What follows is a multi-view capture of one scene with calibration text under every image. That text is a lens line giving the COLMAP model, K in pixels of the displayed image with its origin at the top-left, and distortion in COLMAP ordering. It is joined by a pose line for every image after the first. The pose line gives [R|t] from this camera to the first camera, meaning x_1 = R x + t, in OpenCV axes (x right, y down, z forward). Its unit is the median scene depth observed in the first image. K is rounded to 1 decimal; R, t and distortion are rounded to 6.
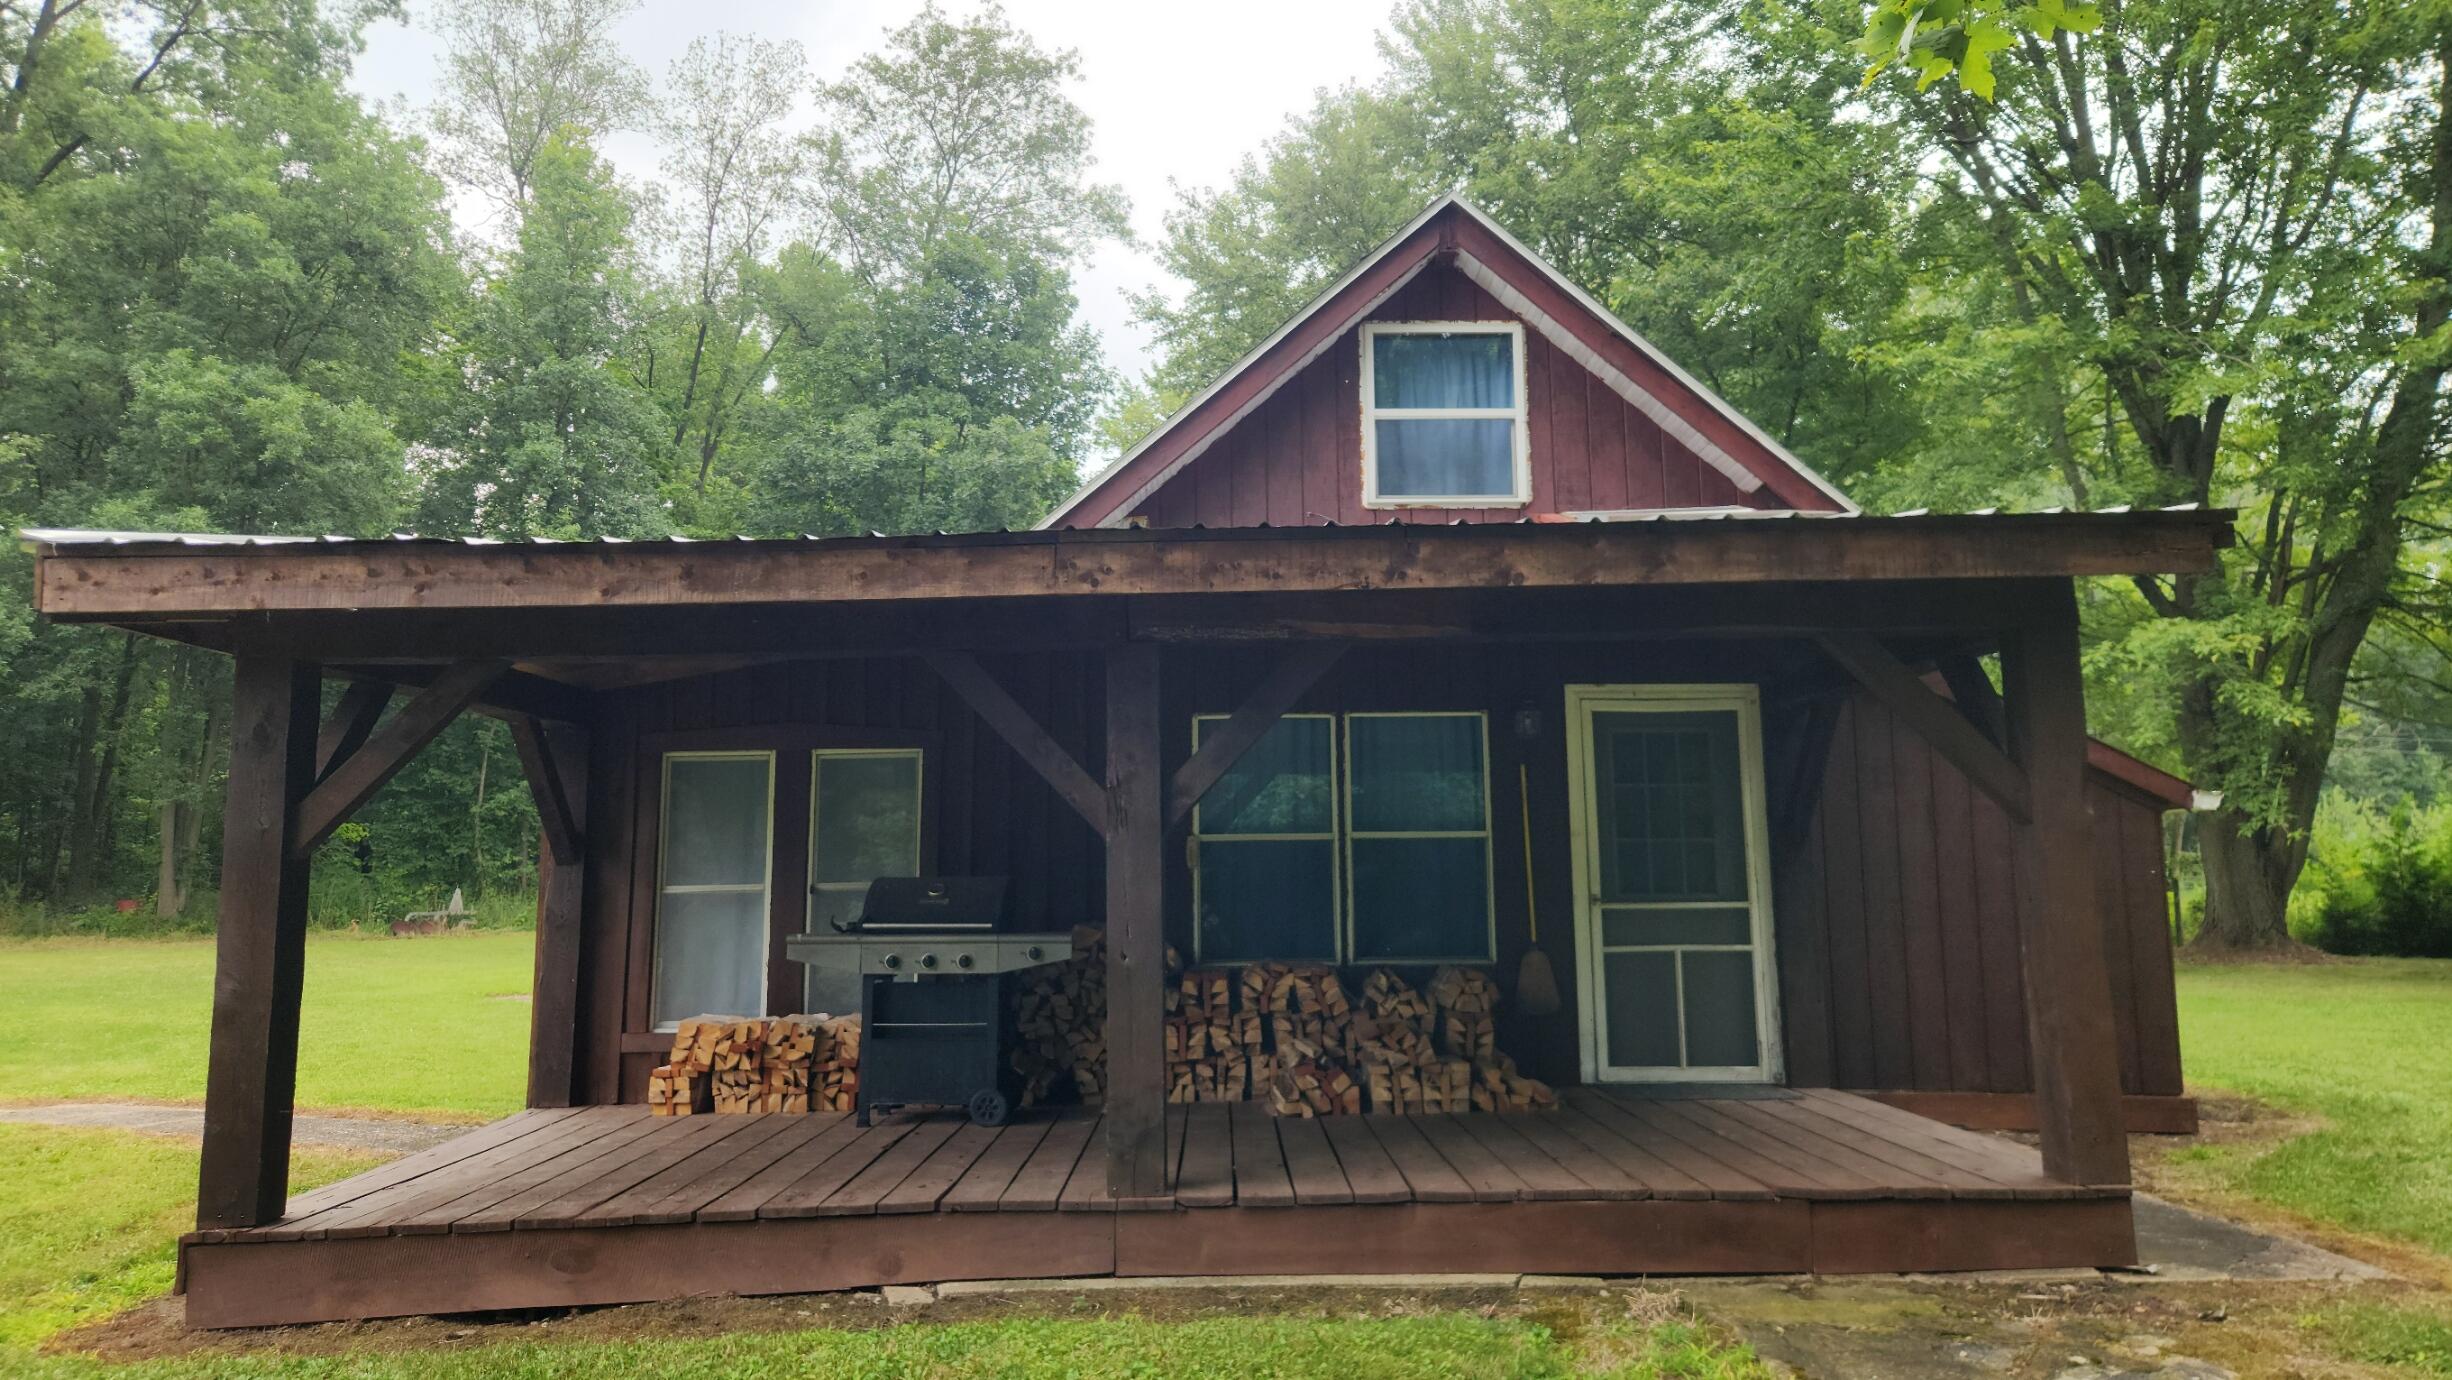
lens RADIAL K [[1698.6, 0, 1226.0], [0, 1698.6, 690.0], [0, 0, 1]] dist [0.036045, -0.002658]
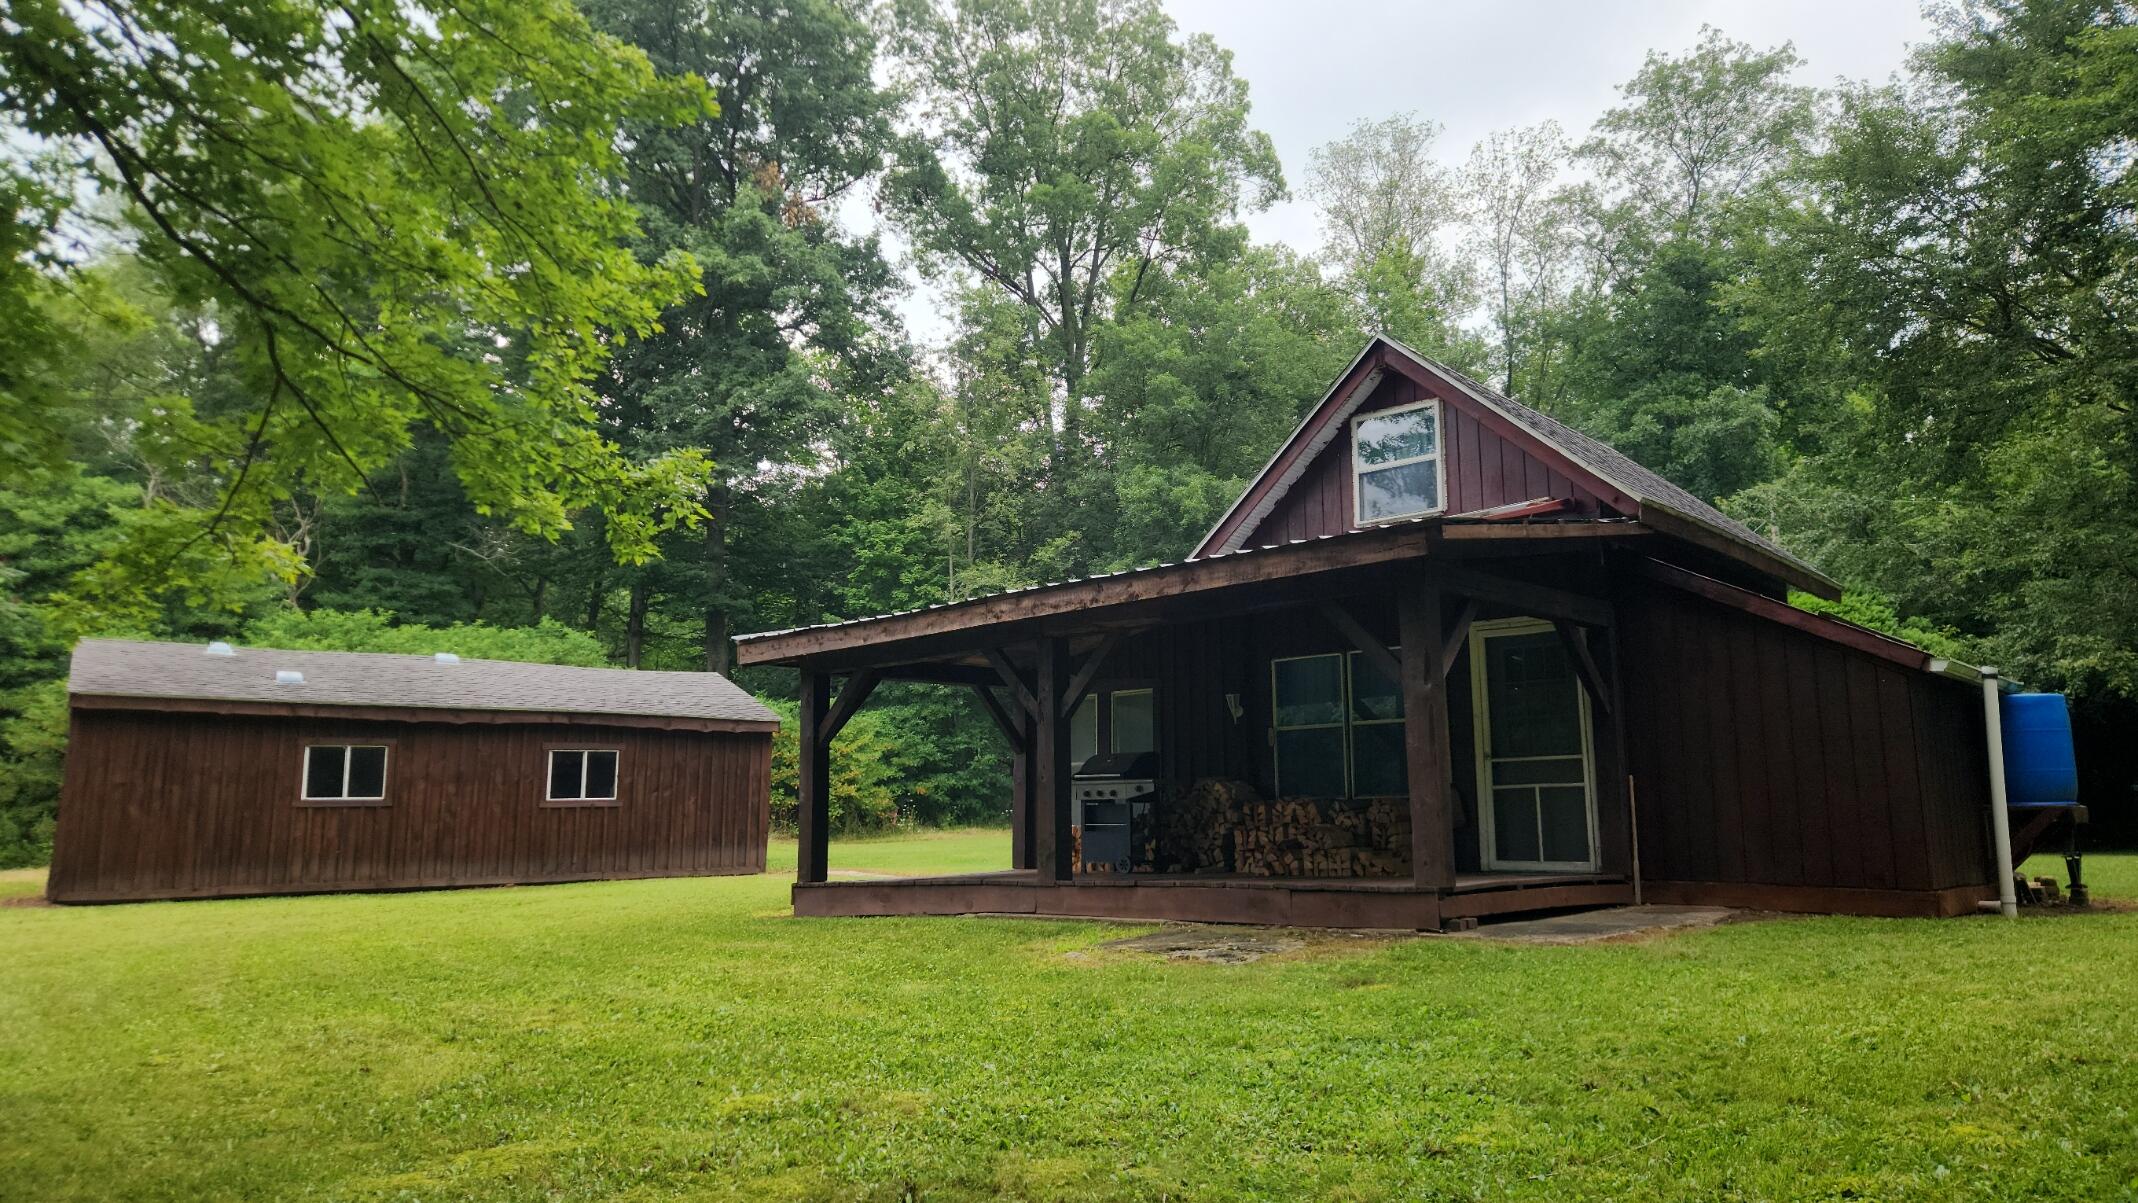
lens RADIAL K [[1610.3, 0, 1069.0], [0, 1610.3, 601.5], [0, 0, 1]] dist [0.040193, 0.000392]
pose [[0.707546, -0.101791, -0.699298, 0.405065], [0.086077, 0.994617, -0.057685, 0.013354], [0.701406, -0.019378, 0.712499, -0.137718]]
